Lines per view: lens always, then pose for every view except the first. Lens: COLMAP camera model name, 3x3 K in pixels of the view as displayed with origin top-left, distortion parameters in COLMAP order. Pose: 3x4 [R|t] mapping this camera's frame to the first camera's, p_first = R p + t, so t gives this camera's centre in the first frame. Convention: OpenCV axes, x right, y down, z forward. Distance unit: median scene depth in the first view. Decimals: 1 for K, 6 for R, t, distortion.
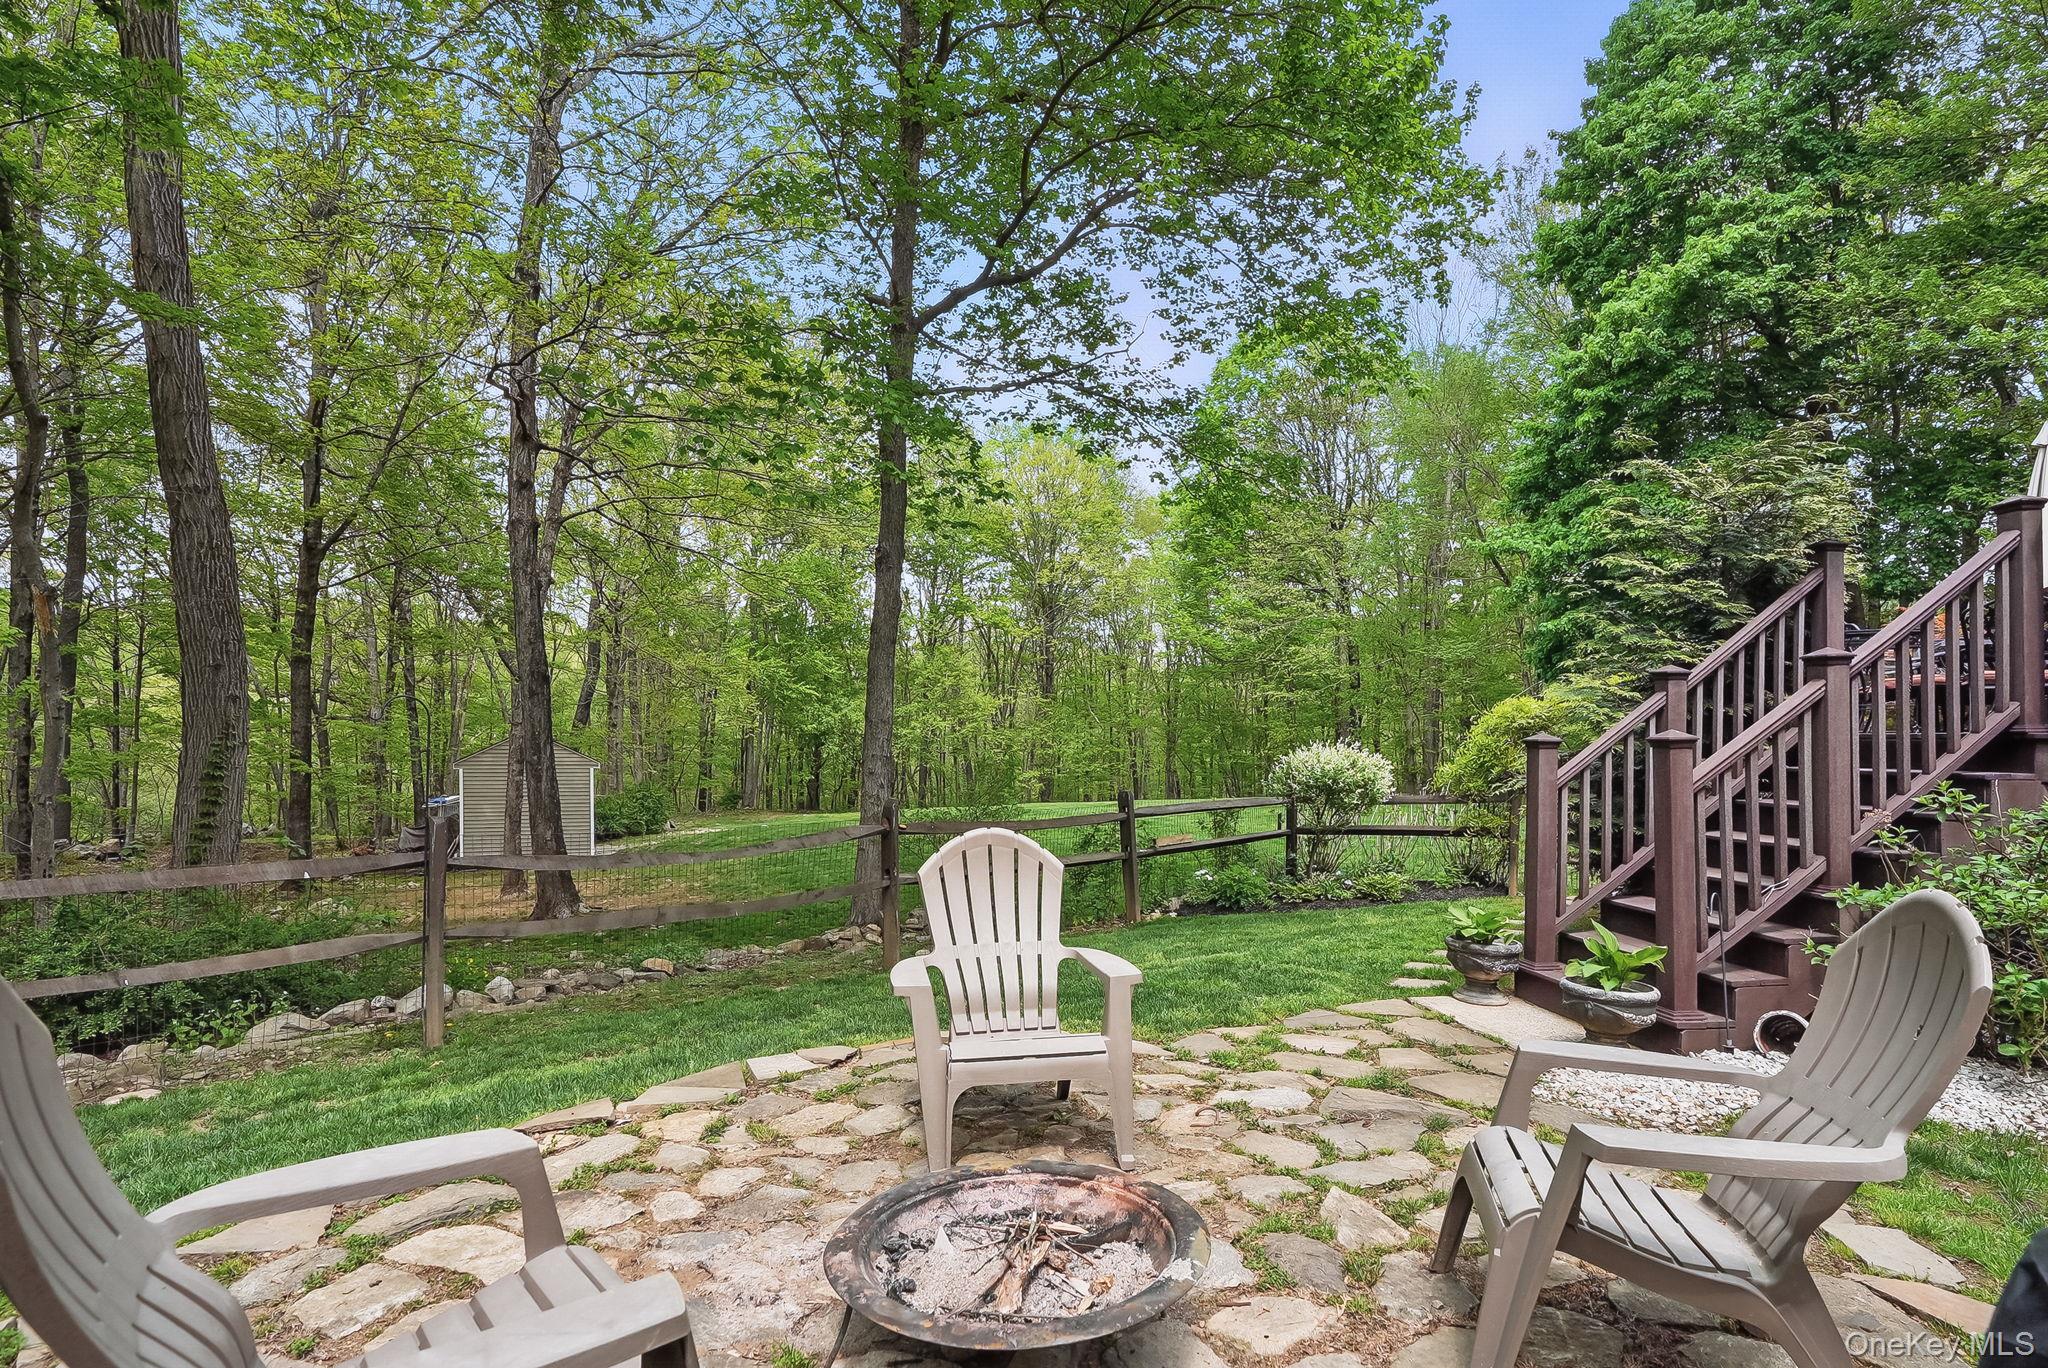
lens RADIAL K [[975.3, 0, 1024.0], [0, 975.3, 684.0], [0, 0, 1]] dist [-0.001718, 0.000142]
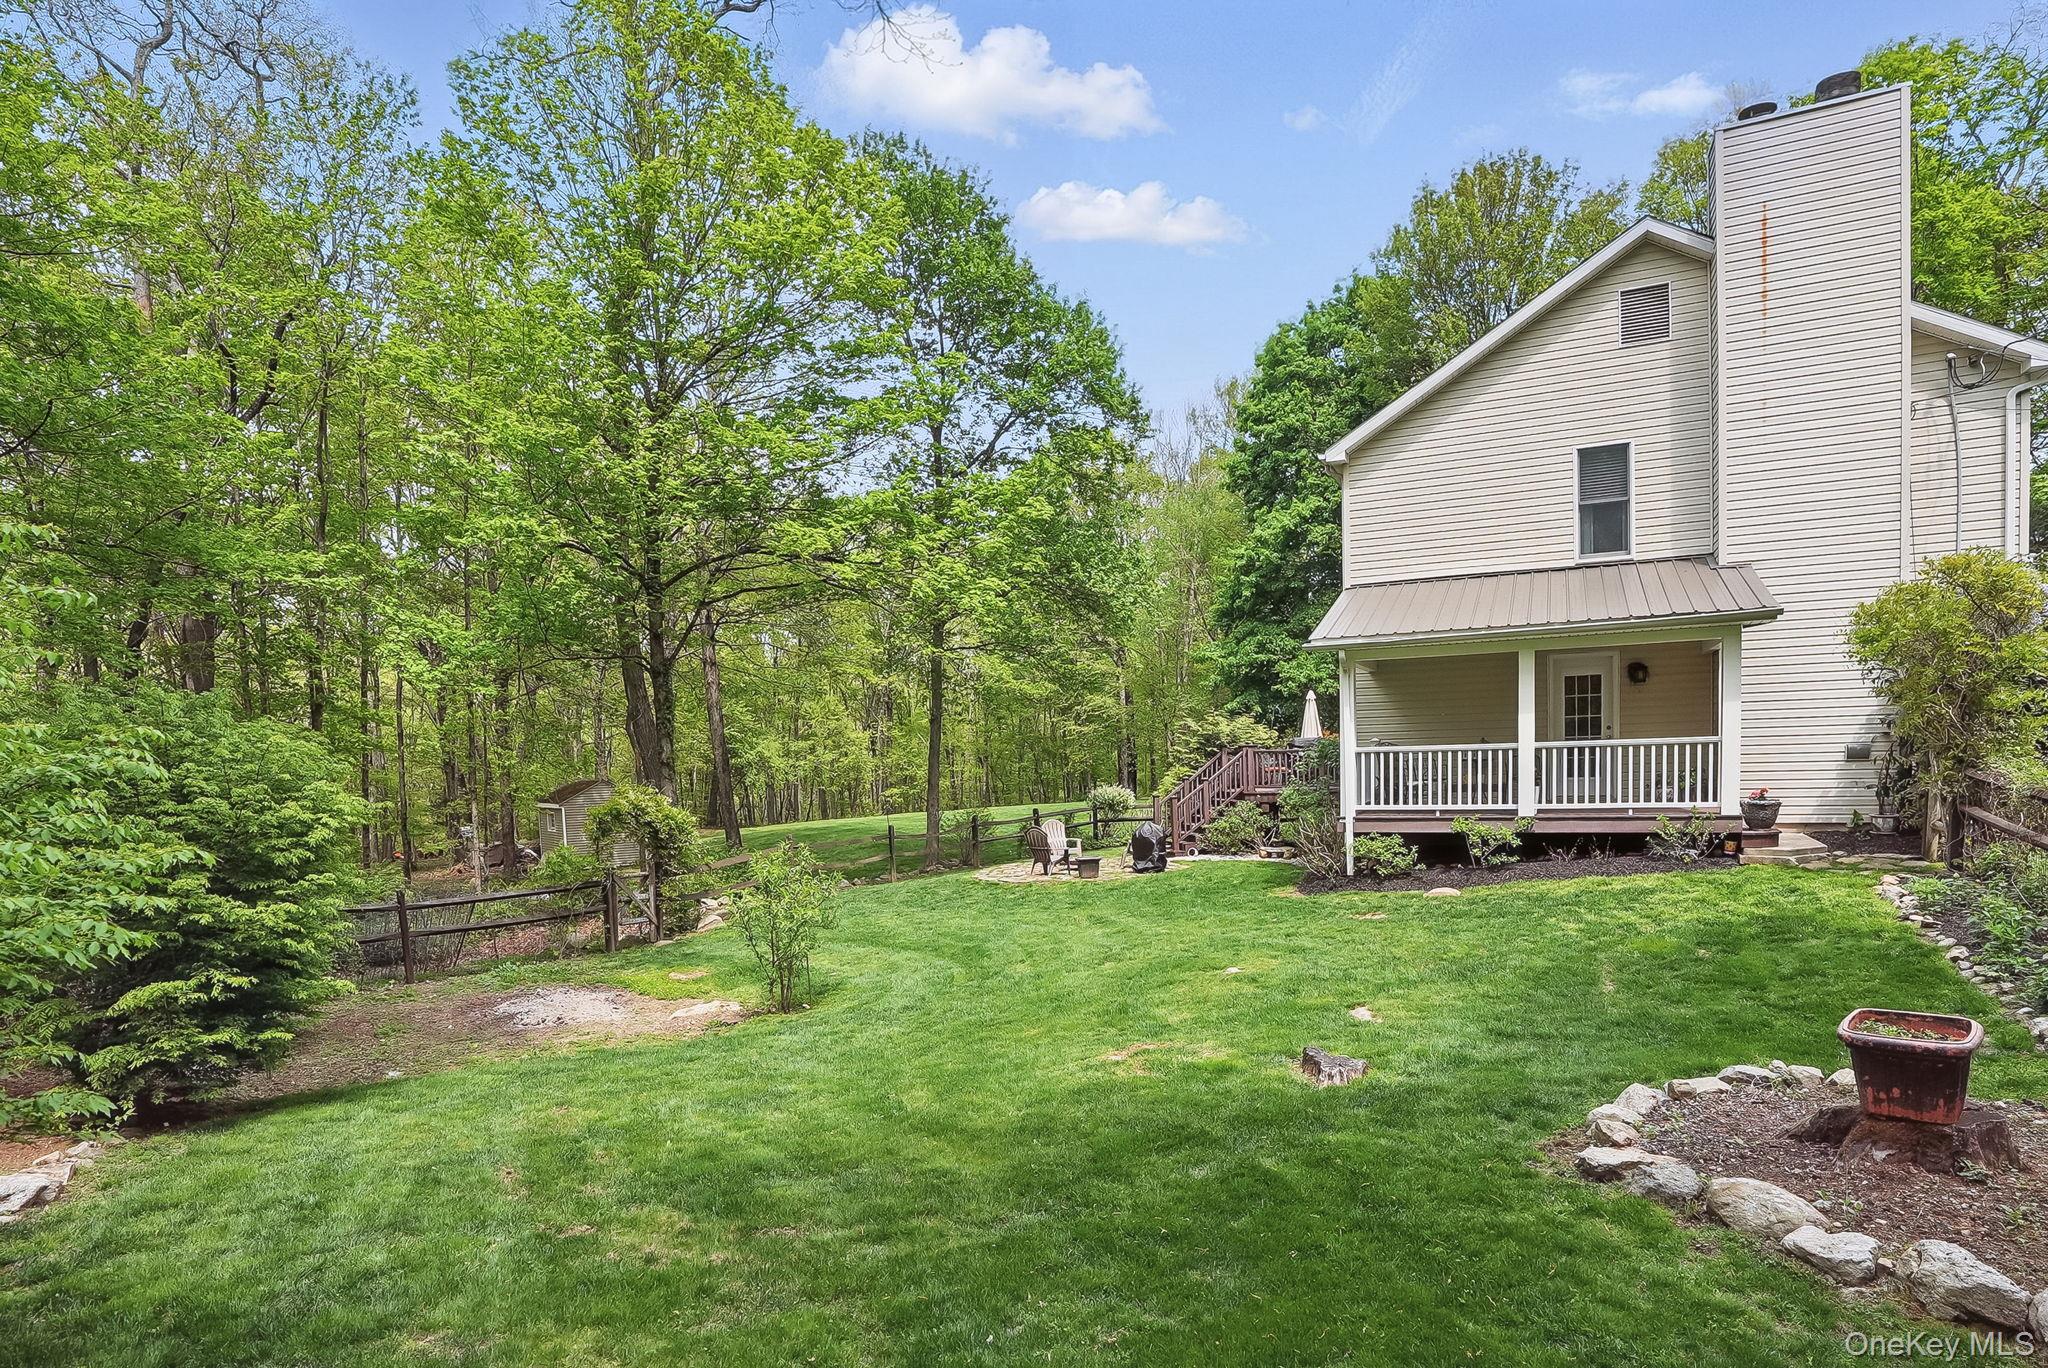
lens RADIAL K [[975.3, 0, 1024.0], [0, 975.3, 684.0], [0, 0, 1]] dist [-0.001718, 0.000142]
pose [[0.977019, -0.003070, 0.213131, -0.414901], [0.004134, 0.999981, -0.004544, -0.179600], [-0.213113, 0.005321, 0.977013, -1.330631]]
